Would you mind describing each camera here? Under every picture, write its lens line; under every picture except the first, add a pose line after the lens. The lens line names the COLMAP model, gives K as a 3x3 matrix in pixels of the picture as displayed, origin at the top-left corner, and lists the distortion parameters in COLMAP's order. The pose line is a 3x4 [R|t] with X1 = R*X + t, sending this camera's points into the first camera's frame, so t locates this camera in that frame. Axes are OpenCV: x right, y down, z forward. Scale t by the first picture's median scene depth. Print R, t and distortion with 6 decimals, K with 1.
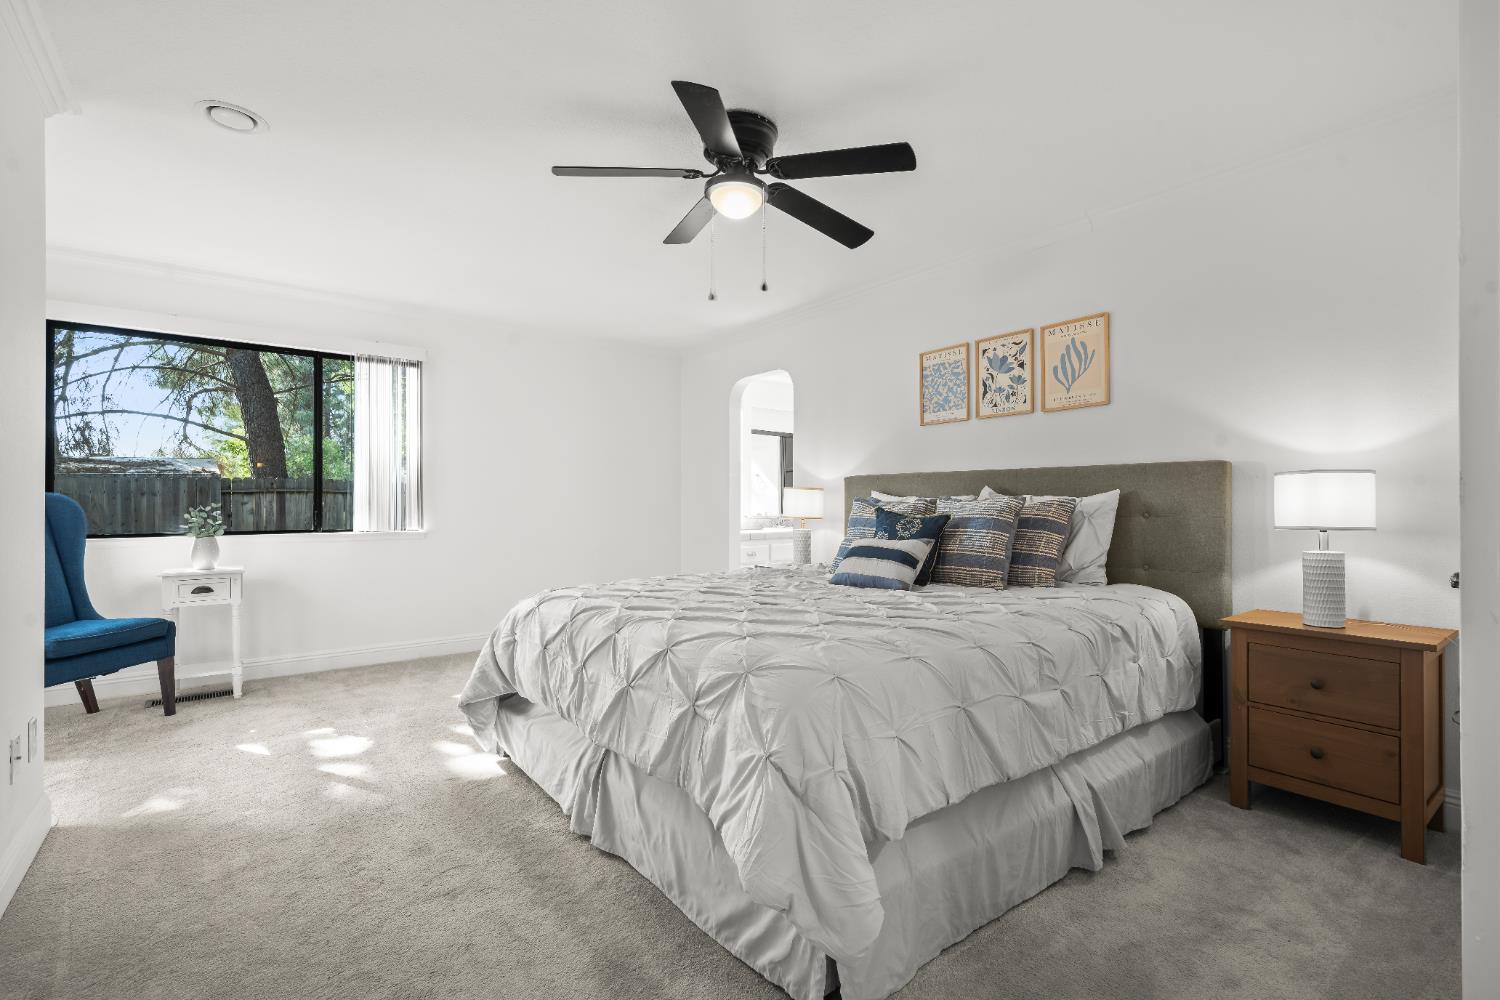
lens RADIAL K [[670.8, 0, 756.9], [0, 670.8, 501.8], [0, 0, 1]] dist [-0.000993, -0.000136]
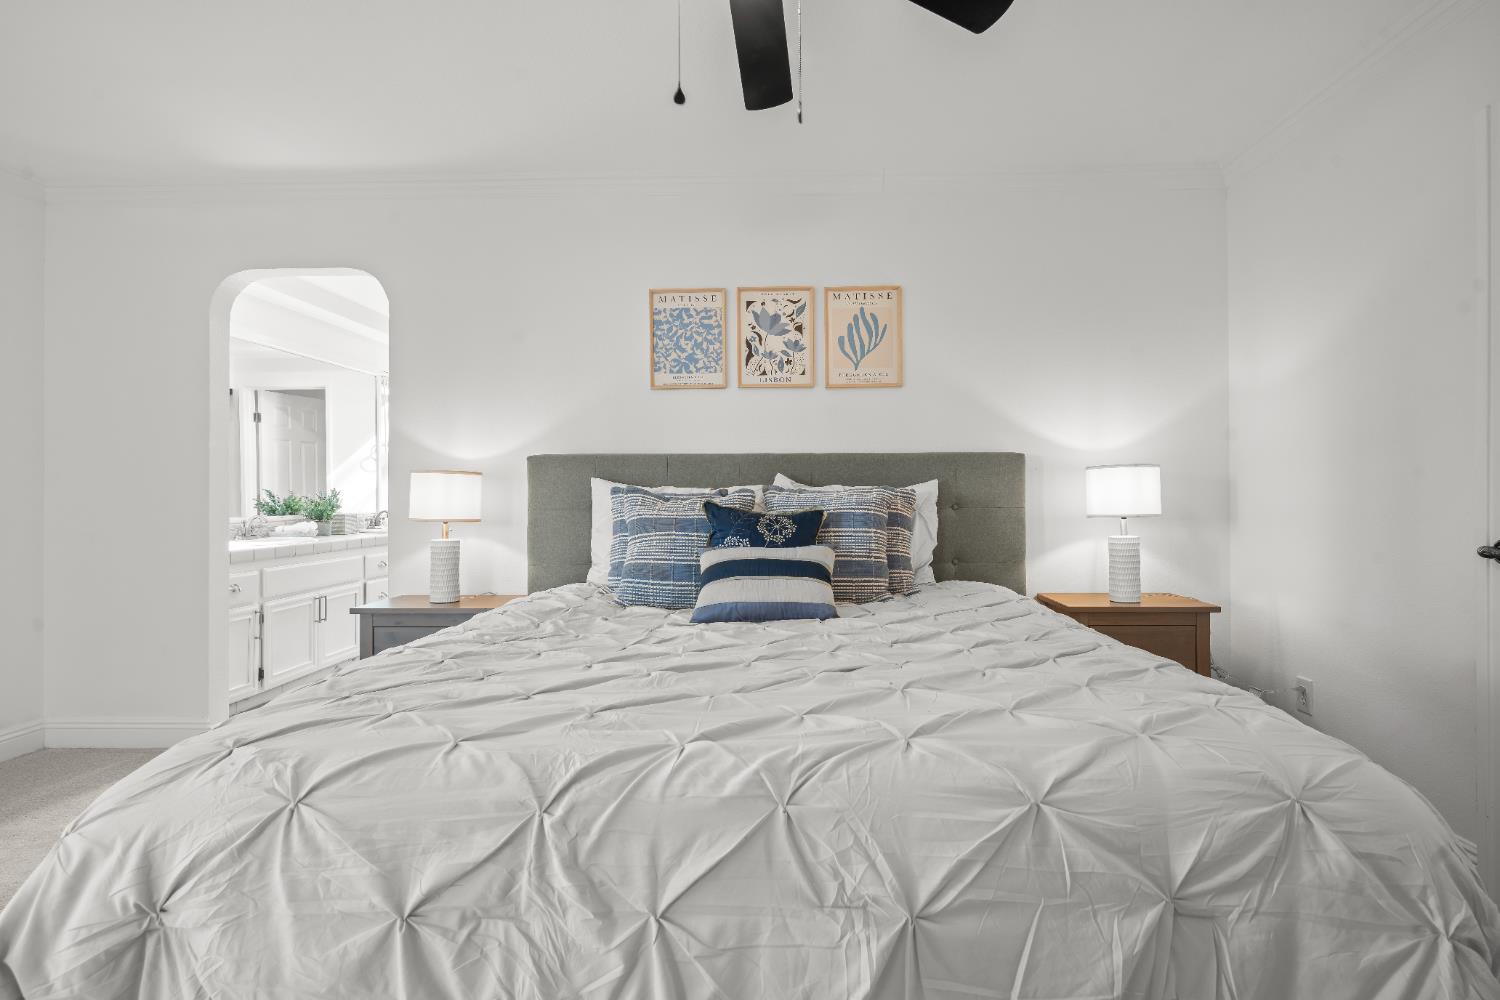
lens RADIAL K [[758.4, 0, 759.5], [0, 758.4, 495.9], [0, 0, 1]] dist [-0.007892, 0.000621]
pose [[0.639639, -0.002351, 0.768672, -0.359019], [0.001857, 0.999997, 0.001513, 0.001628], [-0.768673, 0.000459, 0.639641, 0.438587]]
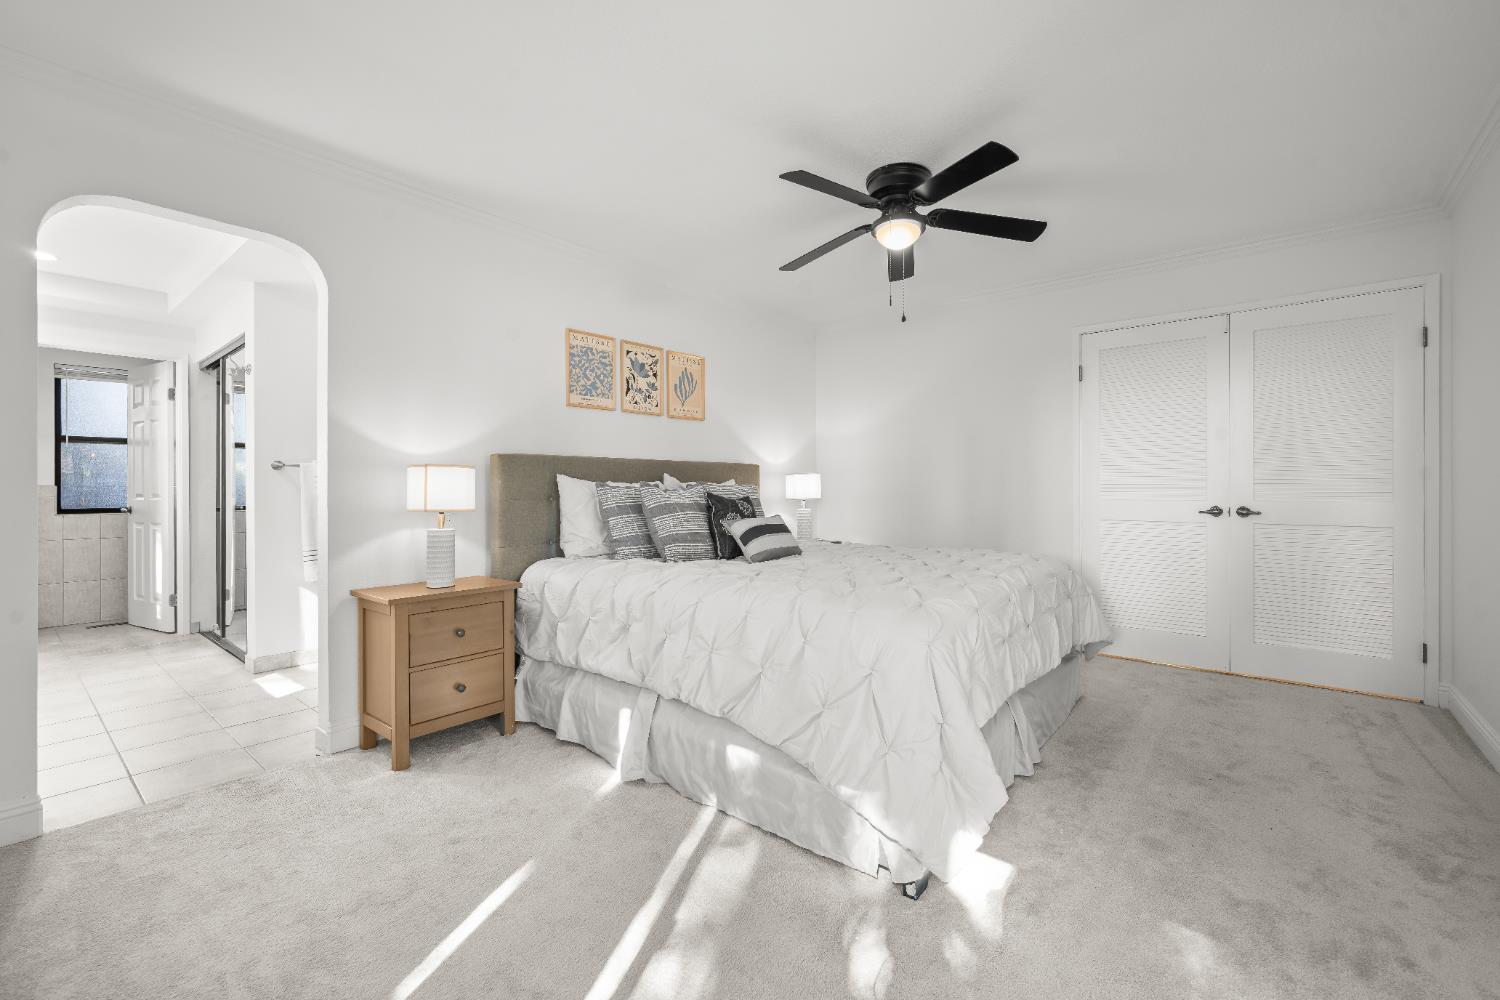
lens RADIAL K [[635.4, 0, 755.0], [0, 635.4, 492.0], [0, 0, 1]] dist [-0.003352, -0.000266]
pose [[-0.210269, -0.003739, 0.977637, -0.776764], [0.003647, 0.999983, 0.004609, 0.004321], [-0.977637, 0.004535, -0.210251, 1.067802]]
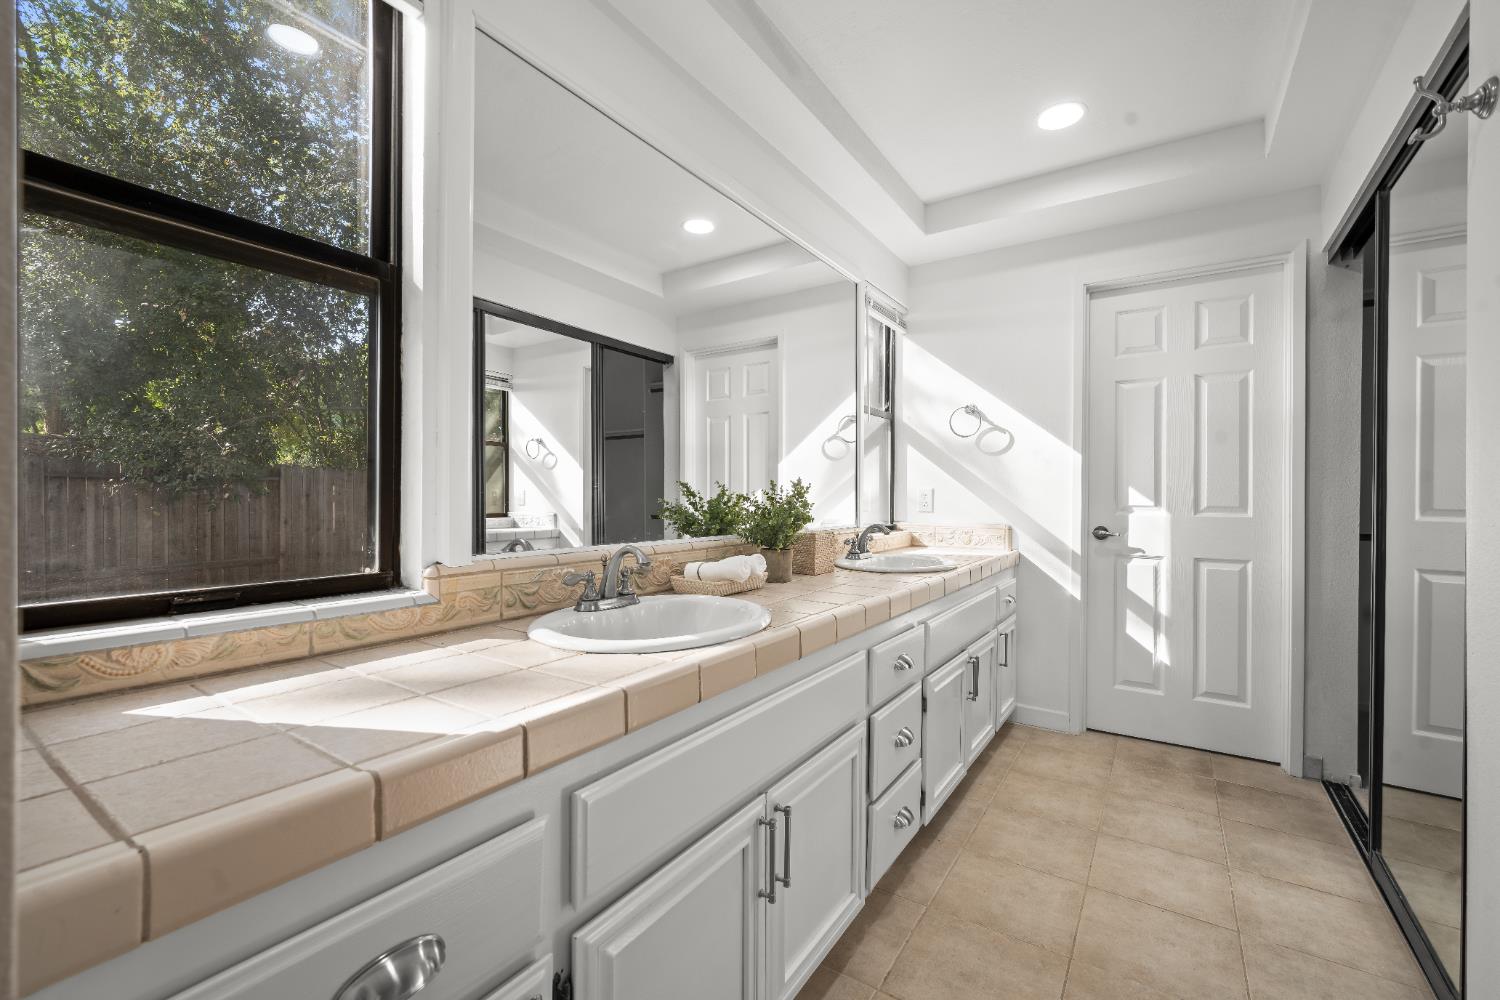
lens RADIAL K [[635.4, 0, 750.0], [0, 635.4, 490.5], [0, 0, 1]] dist [-0.003352, -0.000266]
pose [[0.949120, 0.002722, 0.314904, 0.030281], [-0.003051, 0.999995, 0.000554, -0.001960], [-0.314901, -0.001487, 0.949123, 1.511698]]
